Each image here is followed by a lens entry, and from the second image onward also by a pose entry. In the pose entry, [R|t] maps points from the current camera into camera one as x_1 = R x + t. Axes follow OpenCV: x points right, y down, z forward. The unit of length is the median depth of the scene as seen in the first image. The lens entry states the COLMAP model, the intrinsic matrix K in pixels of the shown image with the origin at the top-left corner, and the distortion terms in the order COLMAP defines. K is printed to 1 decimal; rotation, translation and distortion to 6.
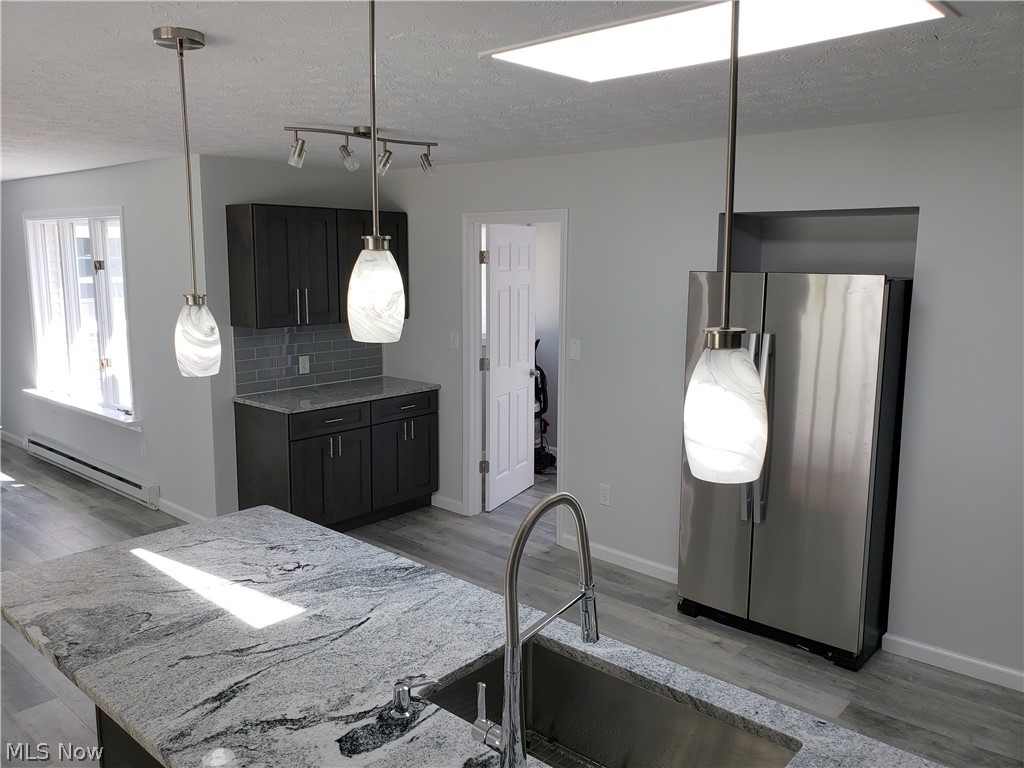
lens RADIAL K [[814.3, 0, 510.3], [0, 814.3, 372.5], [0, 0, 1]] dist [0.001855, 0.002258]
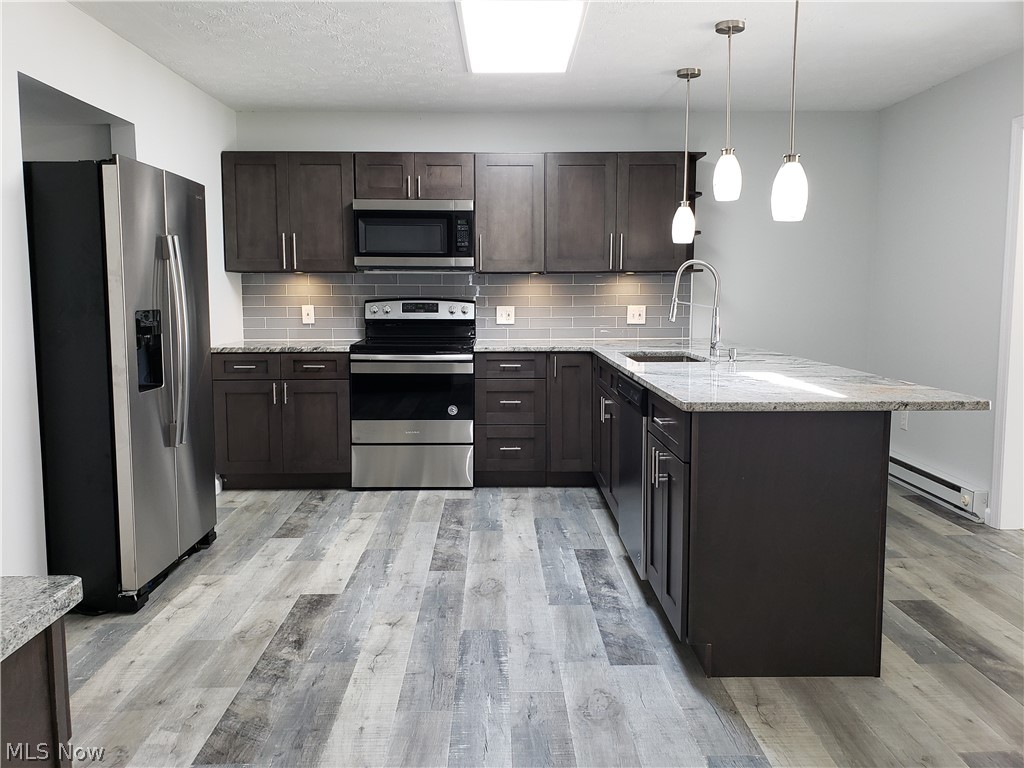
lens RADIAL K [[796.8, 0, 513.1], [0, 796.8, 367.6], [0, 0, 1]] dist [0.118676, -0.194918]
pose [[-0.682509, -0.078266, 0.726675, -0.634414], [0.106442, 0.973005, 0.204770, -0.047667], [-0.723085, 0.217106, -0.655754, 1.361668]]
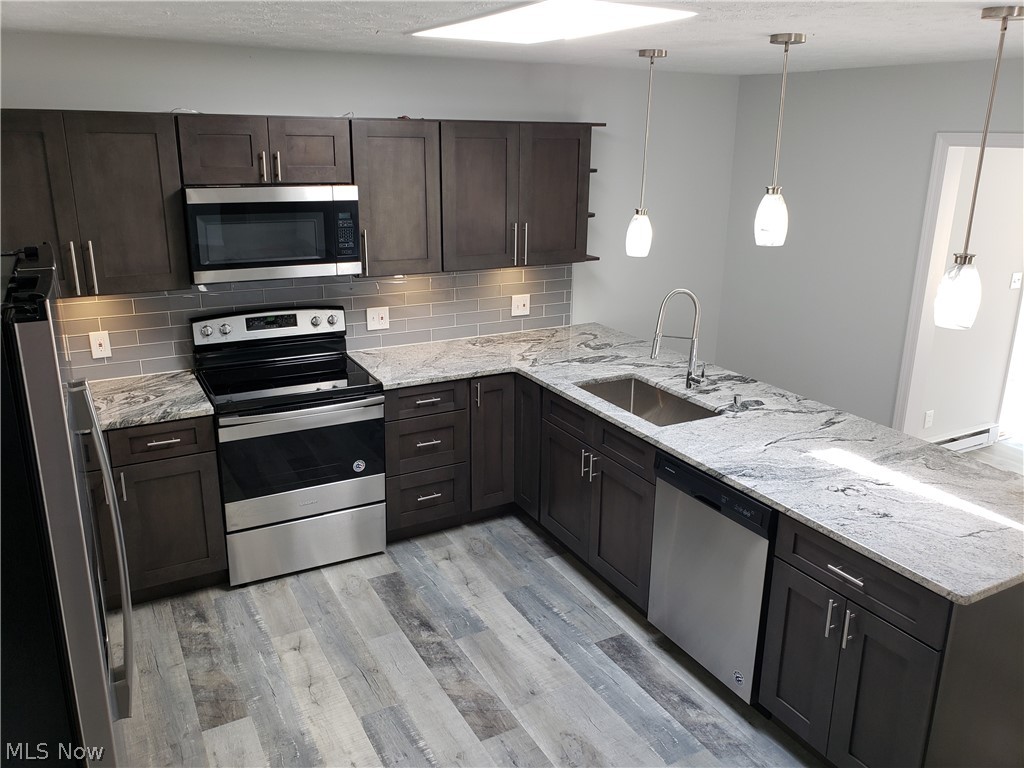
lens RADIAL K [[805.2, 0, 523.1], [0, 805.2, 368.0], [0, 0, 1]] dist [0.104145, -0.204636]
pose [[-0.945418, -0.111232, 0.306288, -0.111118], [0.026774, 0.910243, 0.413207, -0.264605], [-0.324759, 0.398854, -0.857582, 1.362155]]
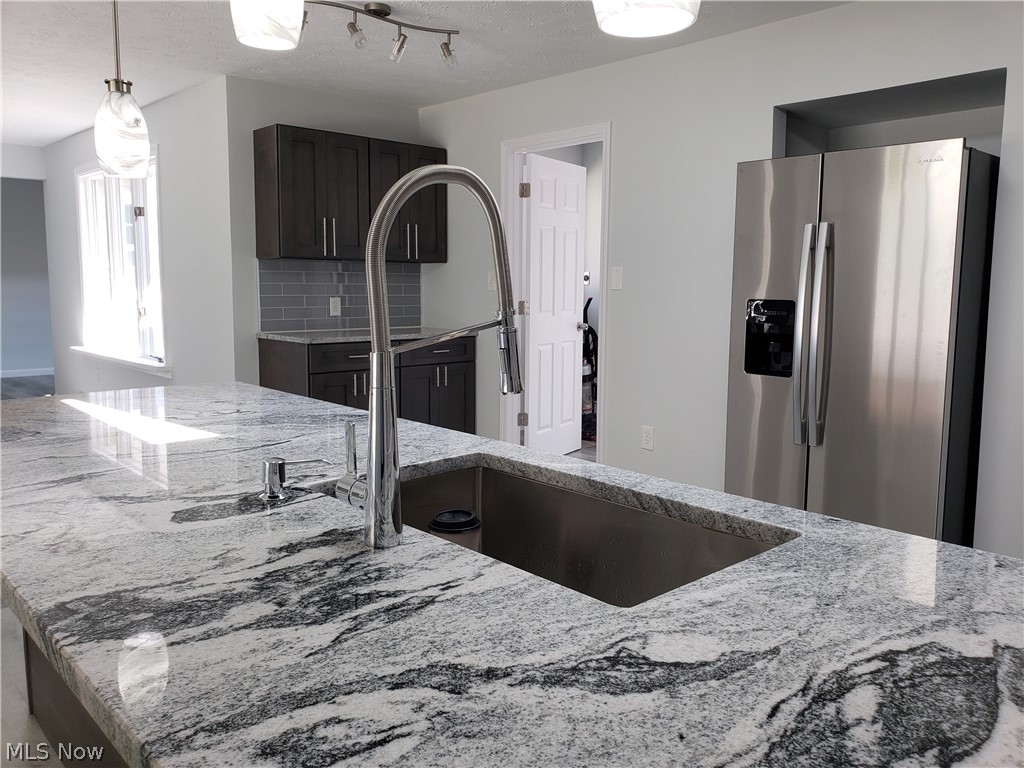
lens RADIAL K [[813.9, 0, 522.6], [0, 813.9, 382.1], [0, 0, 1]] dist [-0.004039, -0.008532]
pose [[0.995674, 0.014428, -0.091791, 0.077232], [-0.017160, 0.999431, -0.029054, 0.149637], [0.091319, 0.030503, 0.995354, 0.116129]]
